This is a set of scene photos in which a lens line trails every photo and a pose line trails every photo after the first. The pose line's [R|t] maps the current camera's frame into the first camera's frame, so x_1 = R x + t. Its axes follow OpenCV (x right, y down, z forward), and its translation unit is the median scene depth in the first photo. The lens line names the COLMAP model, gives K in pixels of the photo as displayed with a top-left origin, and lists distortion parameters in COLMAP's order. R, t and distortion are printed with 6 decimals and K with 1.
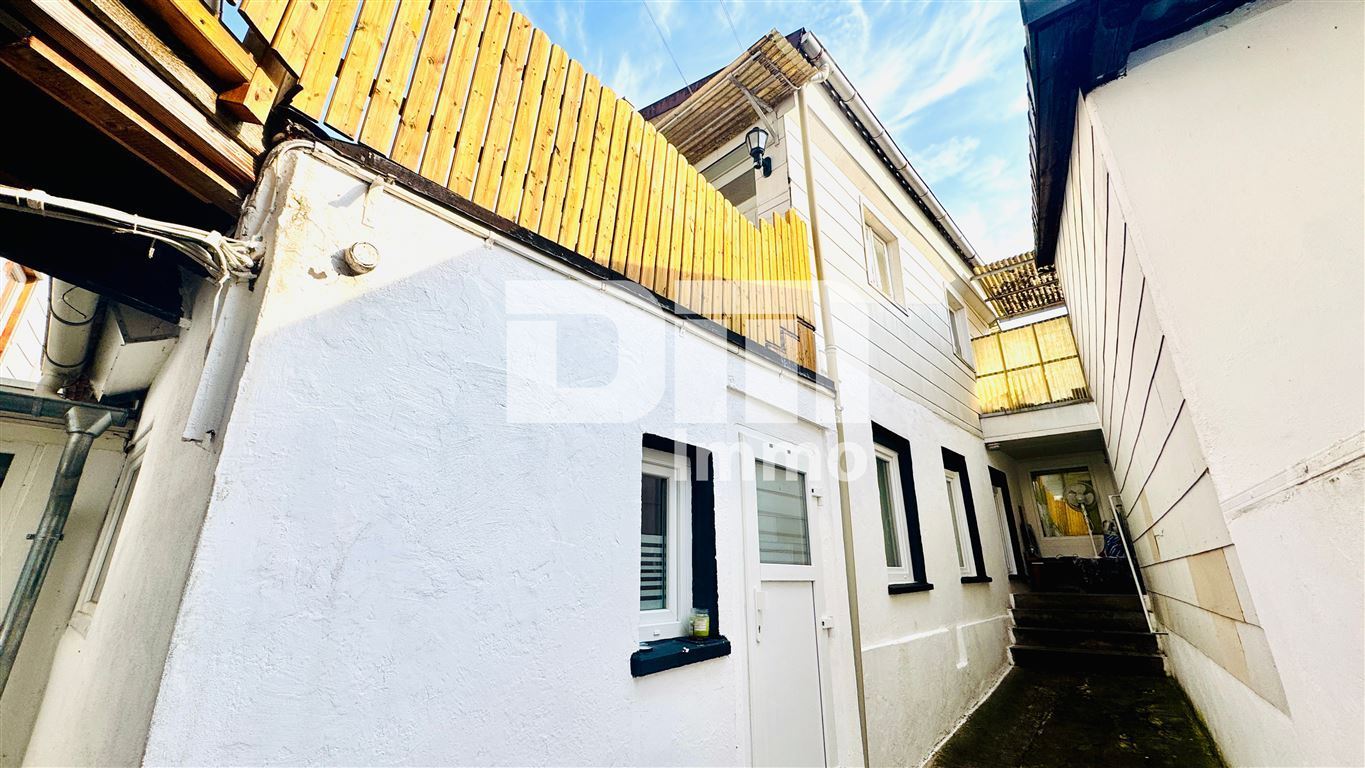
lens RADIAL K [[536.8, 0, 682.5], [0, 536.8, 384.0], [0, 0, 1]] dist [-0.005841, -0.000065]
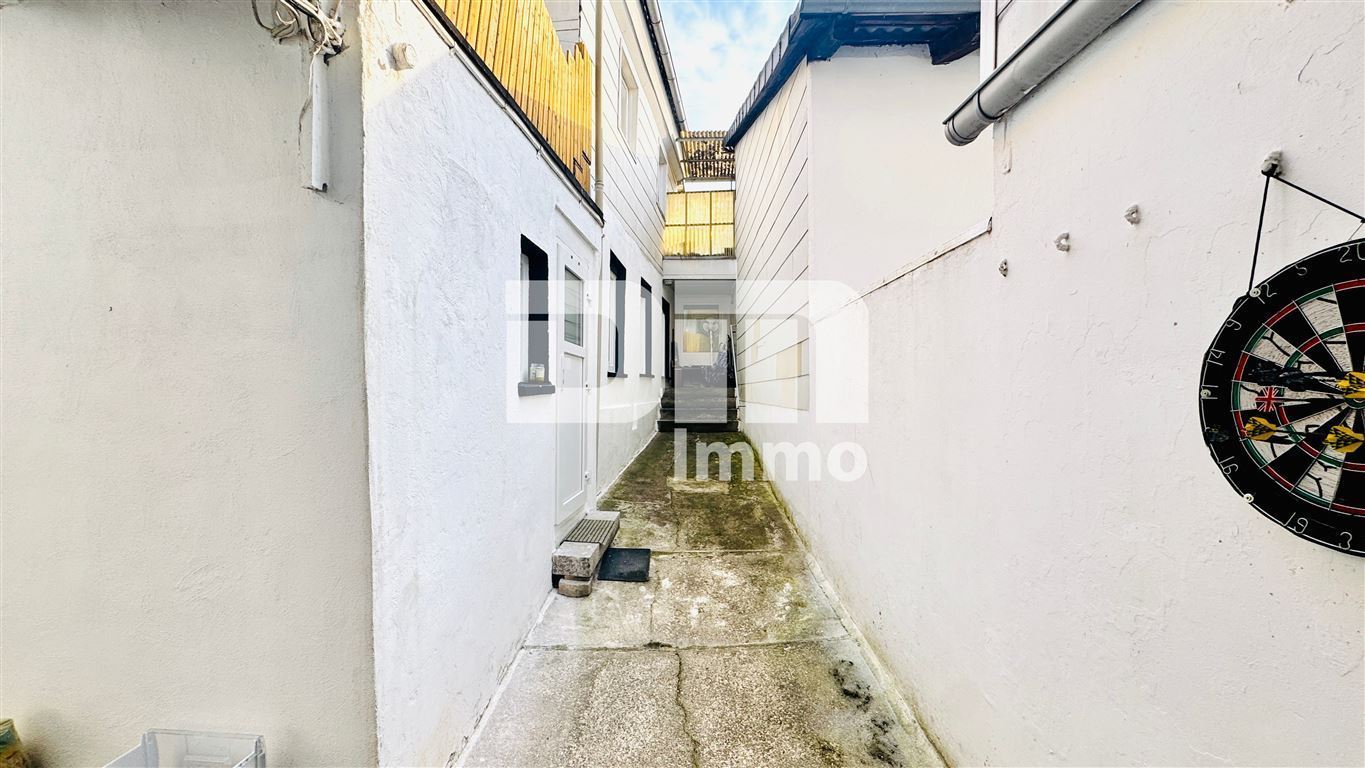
lens RADIAL K [[536.8, 0, 682.5], [0, 536.8, 384.0], [0, 0, 1]] dist [-0.005841, -0.000065]
pose [[0.811843, 0.011001, 0.583773, -0.156241], [-0.198242, 0.945623, 0.257872, 0.006673], [-0.549192, -0.325080, 0.769878, -0.108351]]
